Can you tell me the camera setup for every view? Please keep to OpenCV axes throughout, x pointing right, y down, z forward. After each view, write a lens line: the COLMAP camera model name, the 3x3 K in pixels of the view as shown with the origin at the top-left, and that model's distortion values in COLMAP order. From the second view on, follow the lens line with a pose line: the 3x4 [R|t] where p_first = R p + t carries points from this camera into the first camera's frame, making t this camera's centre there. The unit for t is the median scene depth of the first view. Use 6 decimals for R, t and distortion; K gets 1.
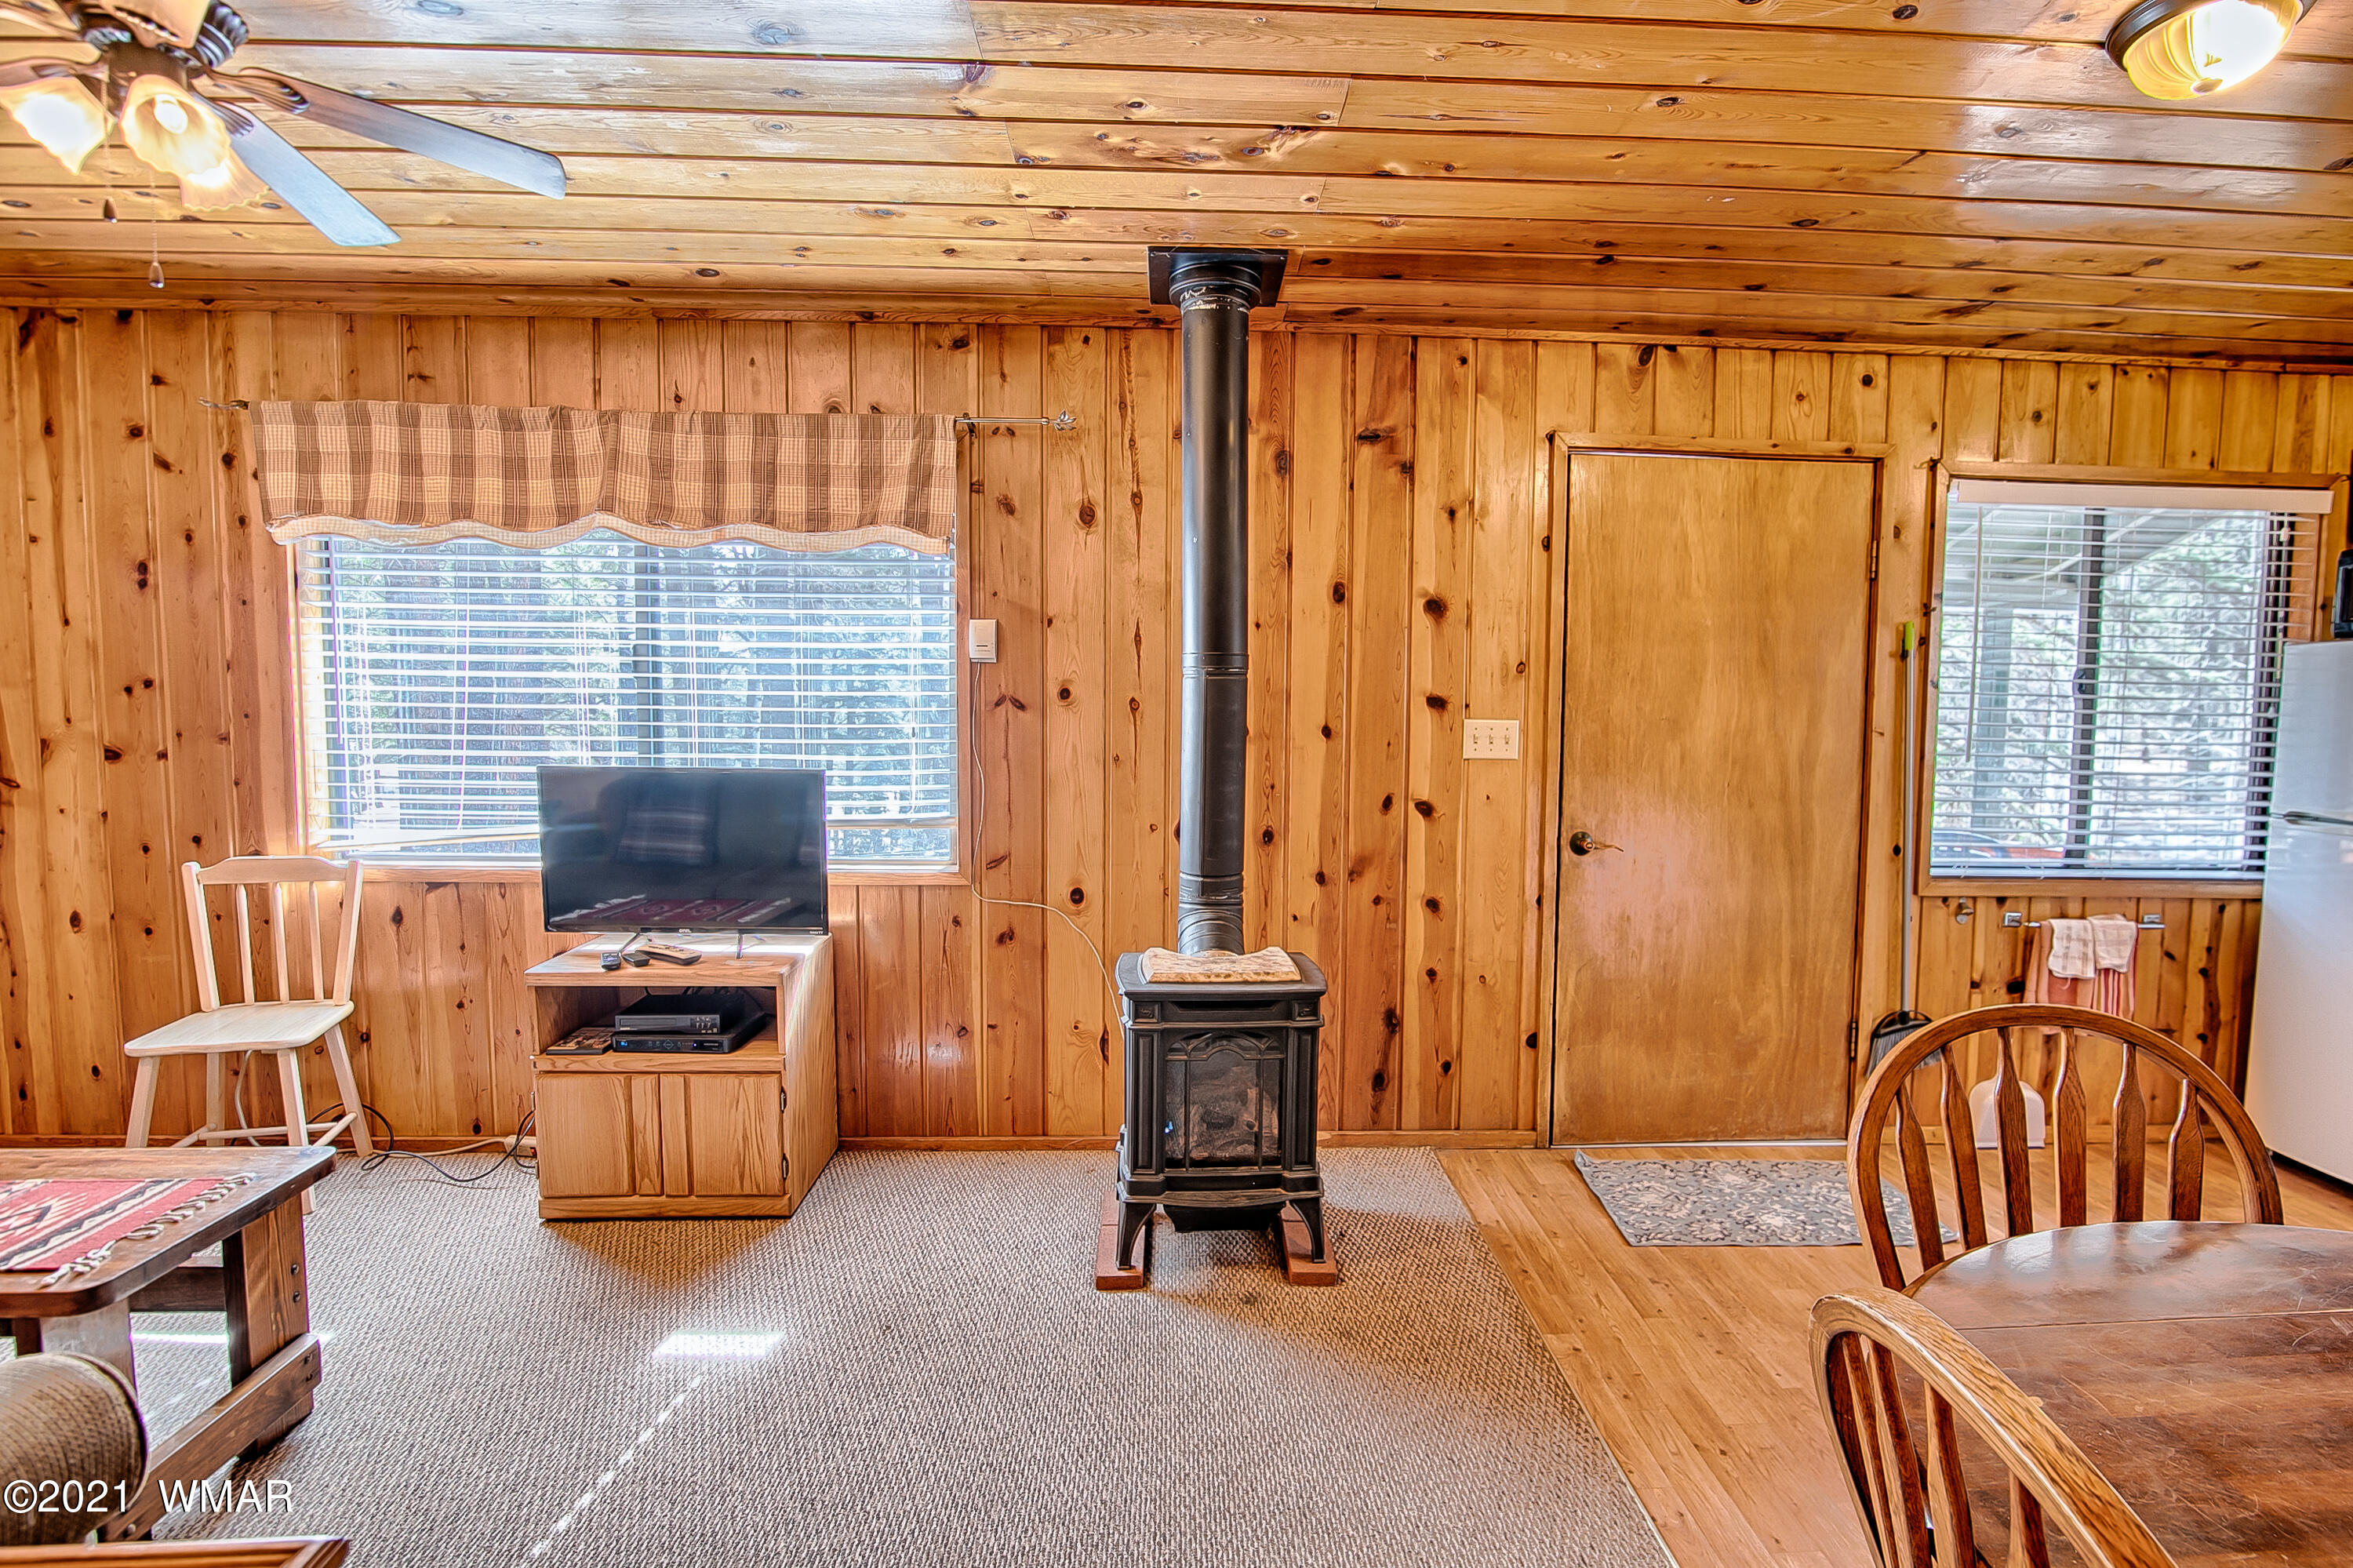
lens RADIAL K [[1104.5, 0, 1220.5], [0, 1104.5, 785.5], [0, 0, 1]] dist [-0.002376, -0.000591]
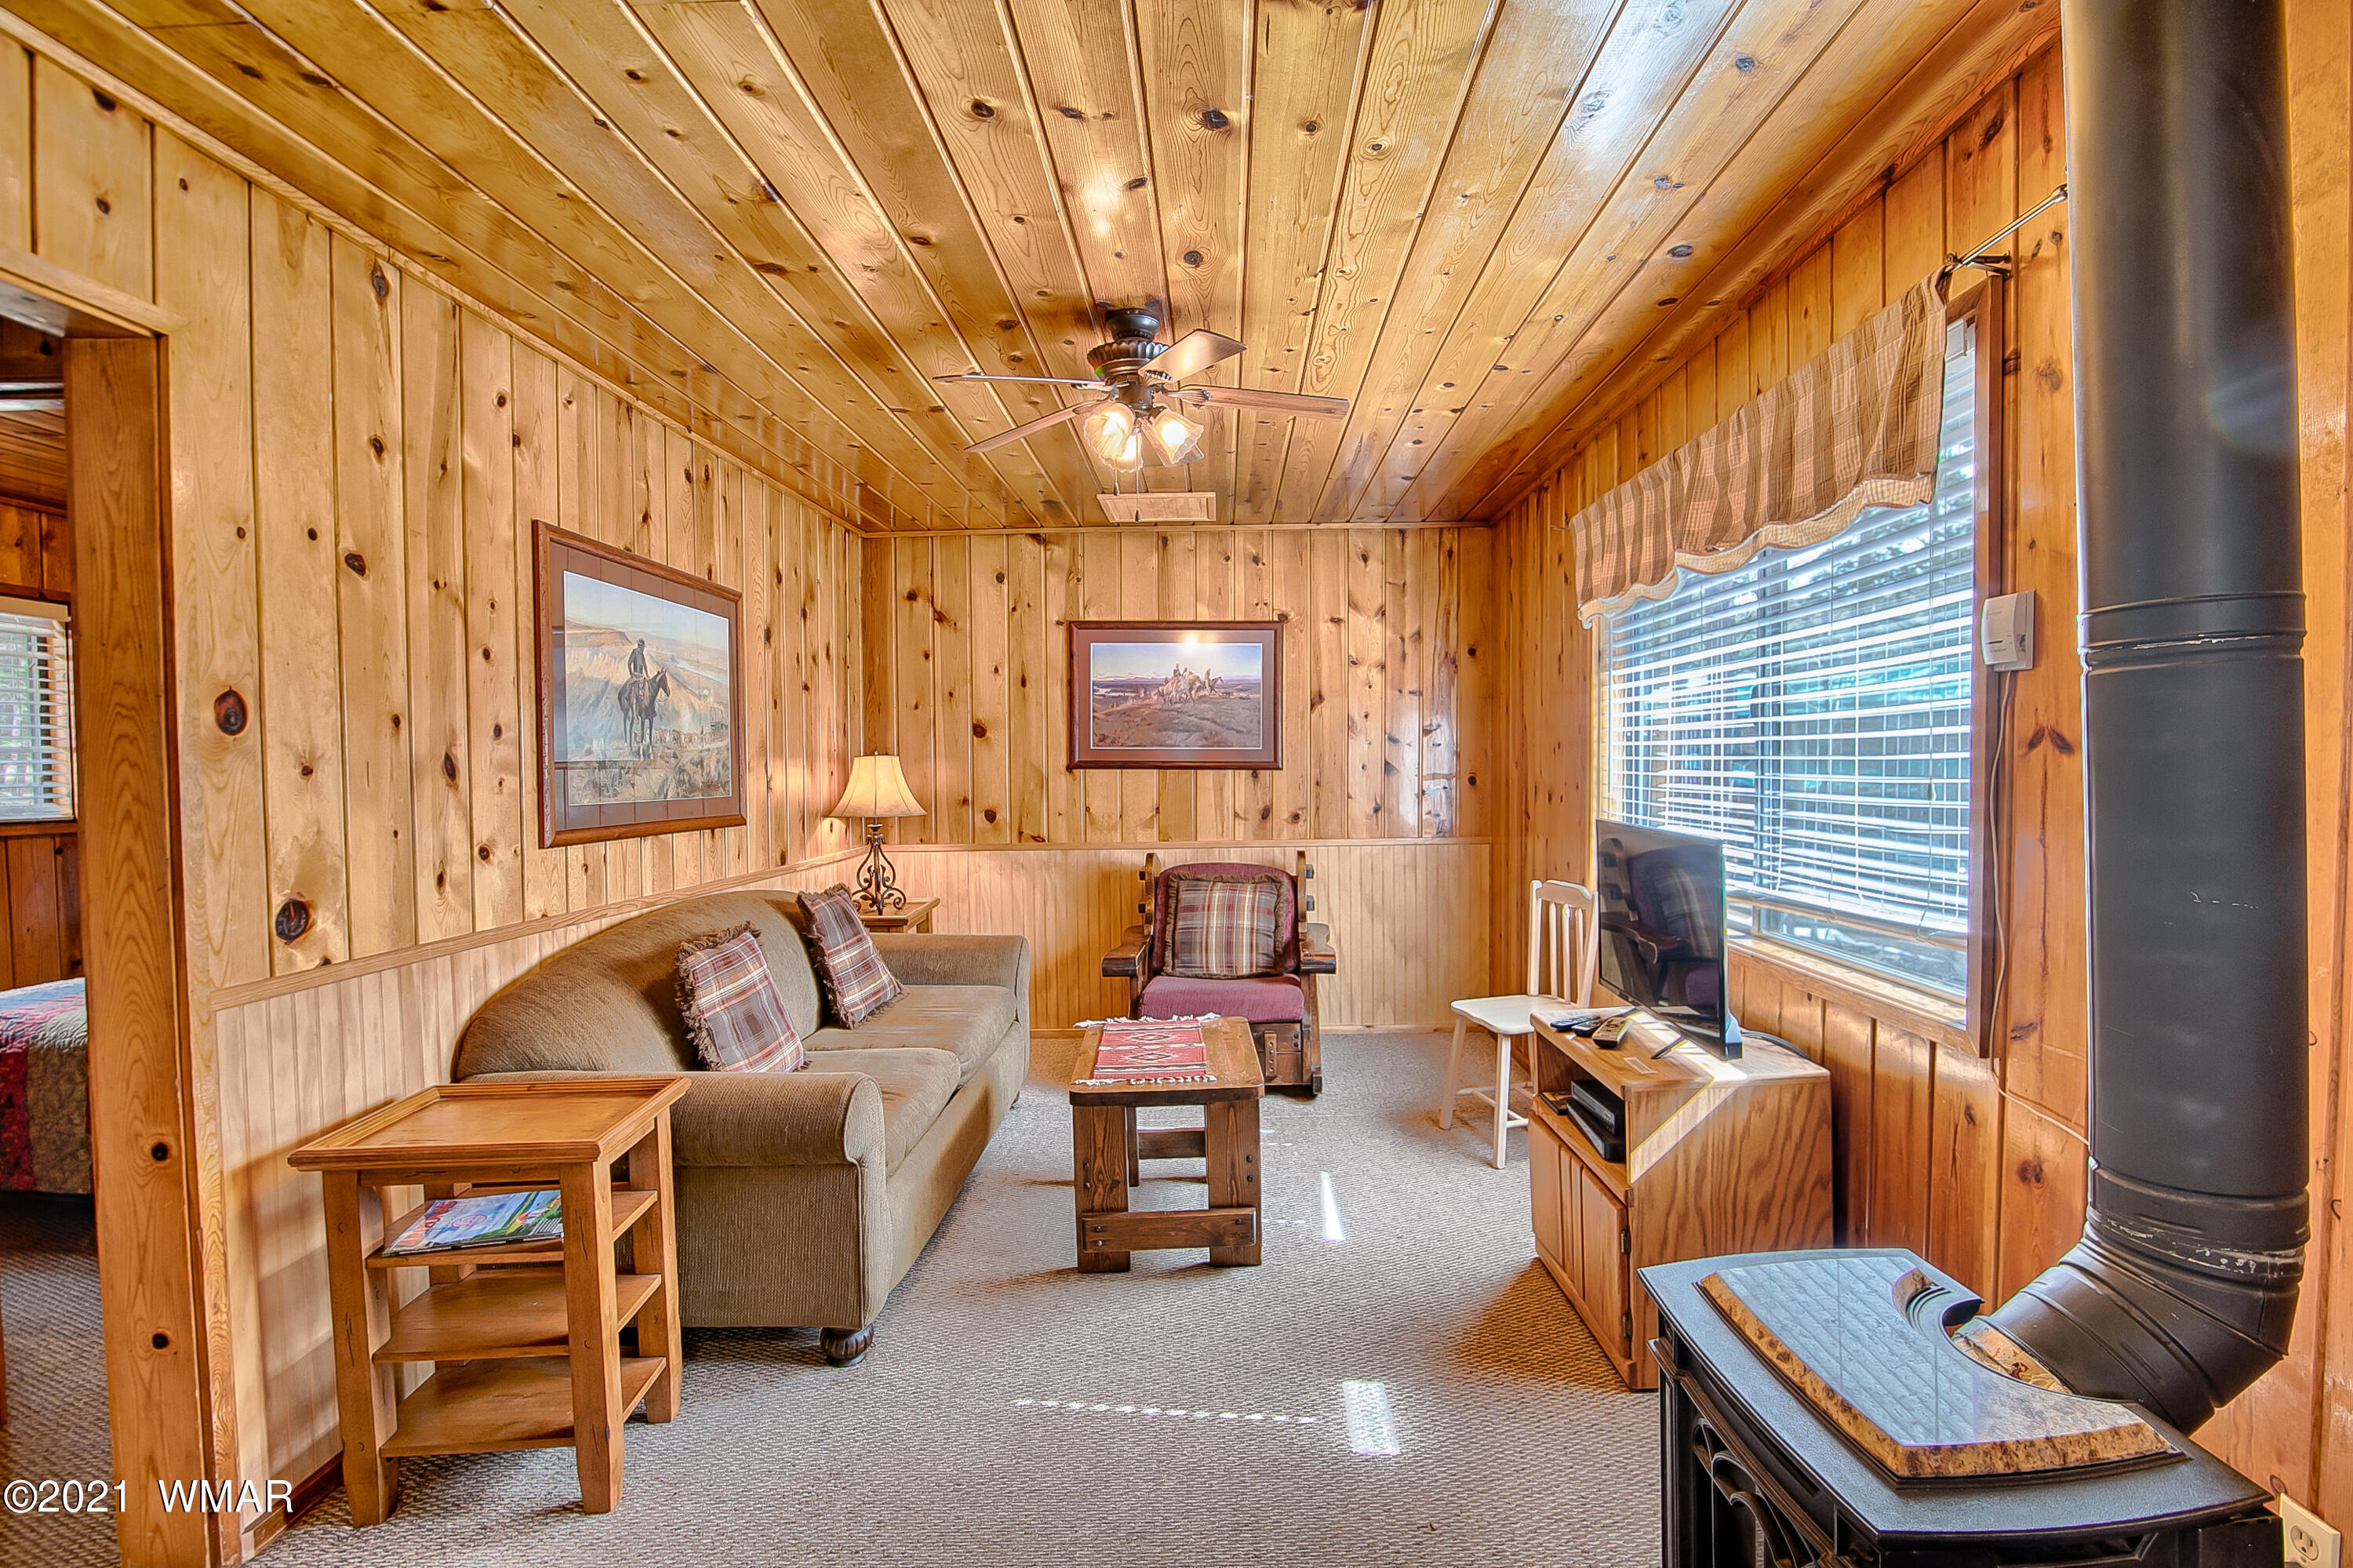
lens RADIAL K [[1104.5, 0, 1220.5], [0, 1104.5, 785.5], [0, 0, 1]] dist [-0.002376, -0.000591]
pose [[-0.048554, 0.011815, -0.998751, 0.393772], [-0.051861, 0.998551, 0.014334, -0.042974], [0.997473, 0.052492, -0.047871, 0.674824]]
